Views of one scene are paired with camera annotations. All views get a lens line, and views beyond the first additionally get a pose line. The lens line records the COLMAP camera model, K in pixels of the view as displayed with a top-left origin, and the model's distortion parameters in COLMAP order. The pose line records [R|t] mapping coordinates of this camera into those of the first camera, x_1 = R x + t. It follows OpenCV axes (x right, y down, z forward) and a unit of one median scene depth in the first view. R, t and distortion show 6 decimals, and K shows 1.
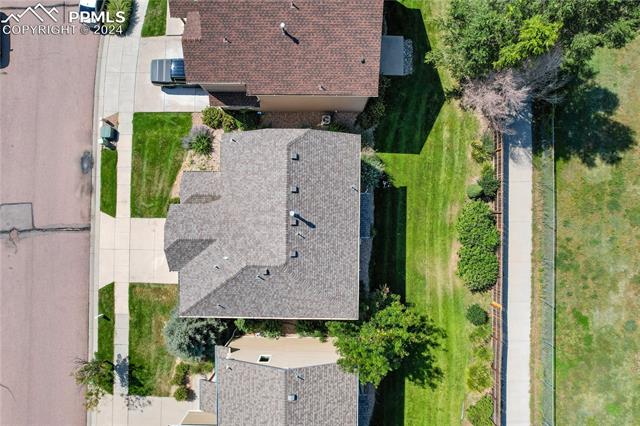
lens RADIAL K [[413.8, 0, 320.0], [0, 413.8, 213.0], [0, 0, 1]] dist [-0.083009, 0.076797]
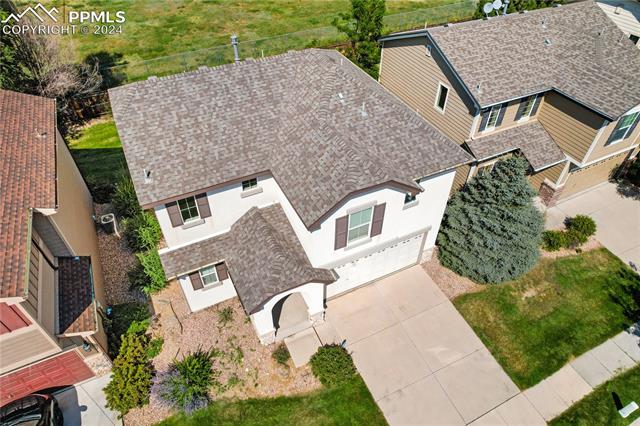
lens RADIAL K [[410.1, 0, 319.0], [0, 410.1, 196.7], [0, 0, 1]] dist [-0.079427, 0.074115]
pose [[-0.449450, -0.611294, 0.651394, -0.528988], [0.893239, -0.298673, 0.336033, -0.128883], [-0.010860, 0.732881, 0.680270, 0.520098]]
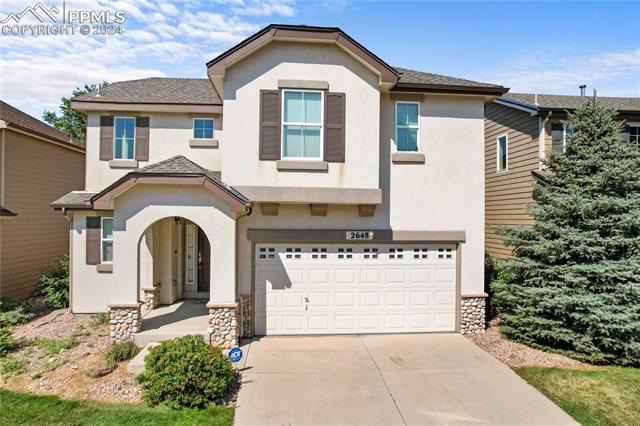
lens RADIAL K [[413.8, 0, 320.0], [0, 413.8, 213.0], [0, 0, 1]] dist [-0.083009, 0.076797]
pose [[-0.111260, 0.004021, 0.993783, -0.565581], [0.993673, 0.015895, 0.111184, 0.029794], [-0.015349, 0.999866, -0.005764, 0.905169]]
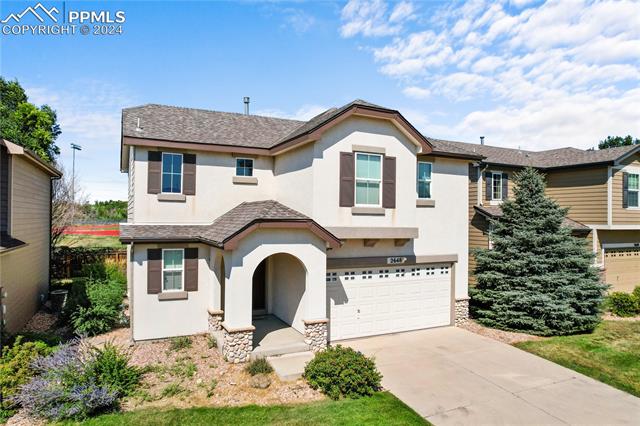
lens RADIAL K [[413.8, 0, 320.0], [0, 413.8, 213.0], [0, 0, 1]] dist [-0.083009, 0.076797]
pose [[-0.448780, 0.003273, 0.893636, -0.599349], [0.893498, 0.019635, 0.448639, -0.160126], [-0.016078, 0.999802, -0.011736, 0.878289]]
